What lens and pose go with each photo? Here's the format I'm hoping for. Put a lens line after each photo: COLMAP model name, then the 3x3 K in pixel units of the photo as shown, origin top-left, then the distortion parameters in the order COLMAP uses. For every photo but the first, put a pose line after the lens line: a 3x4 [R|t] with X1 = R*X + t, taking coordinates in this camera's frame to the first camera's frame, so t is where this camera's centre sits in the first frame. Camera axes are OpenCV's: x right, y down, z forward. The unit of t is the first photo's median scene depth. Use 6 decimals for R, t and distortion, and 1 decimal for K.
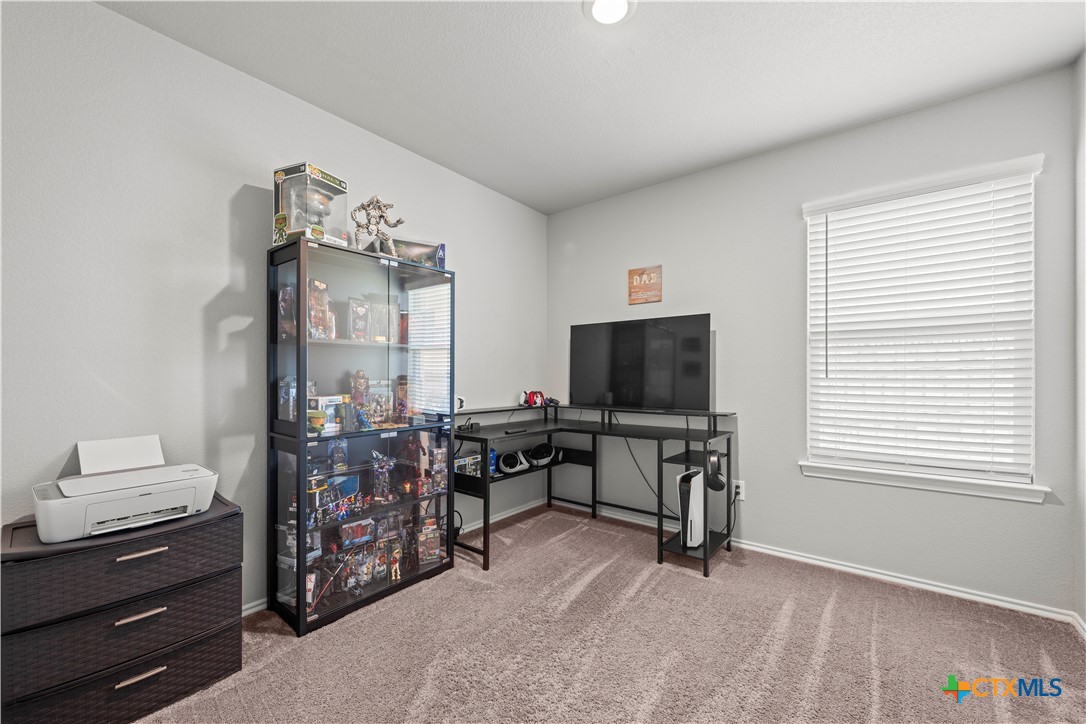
lens RADIAL K [[431.2, 0, 543.0], [0, 431.2, 370.1], [0, 0, 1]] dist [0.002223, -0.001143]
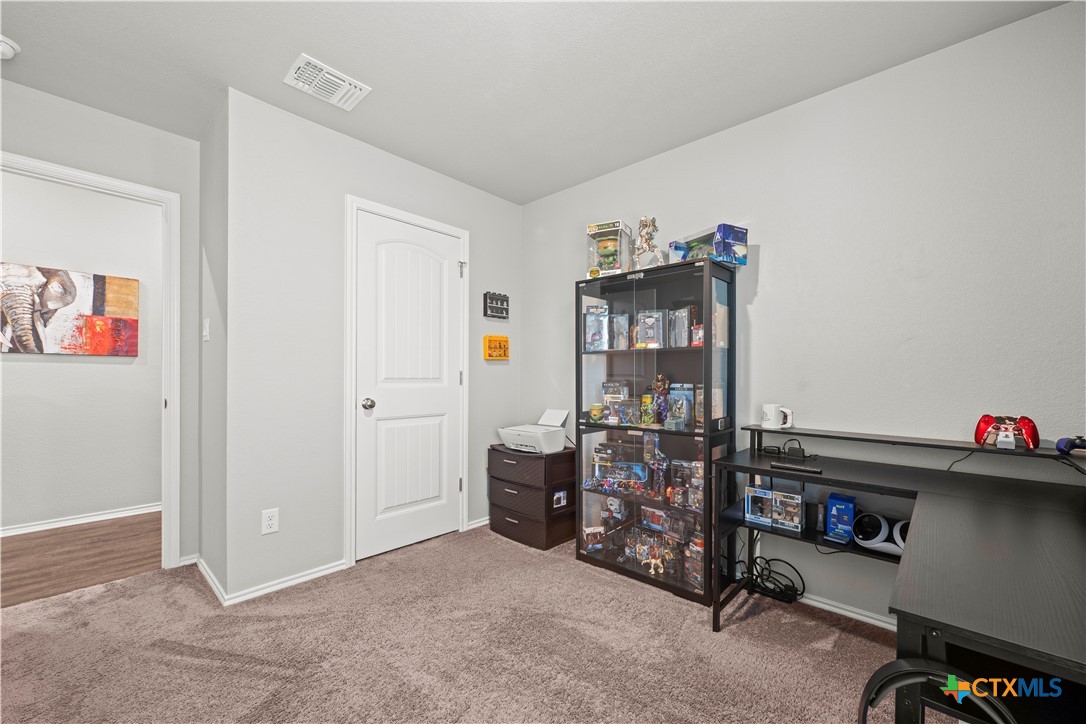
lens RADIAL K [[431.2, 0, 543.0], [0, 431.2, 369.0], [0, 0, 1]] dist [0.002223, -0.001143]
pose [[-0.062792, -0.010857, -0.997968, 0.704312], [0.006706, 0.999914, -0.011300, -0.002080], [0.998004, -0.007402, -0.062714, 0.778585]]
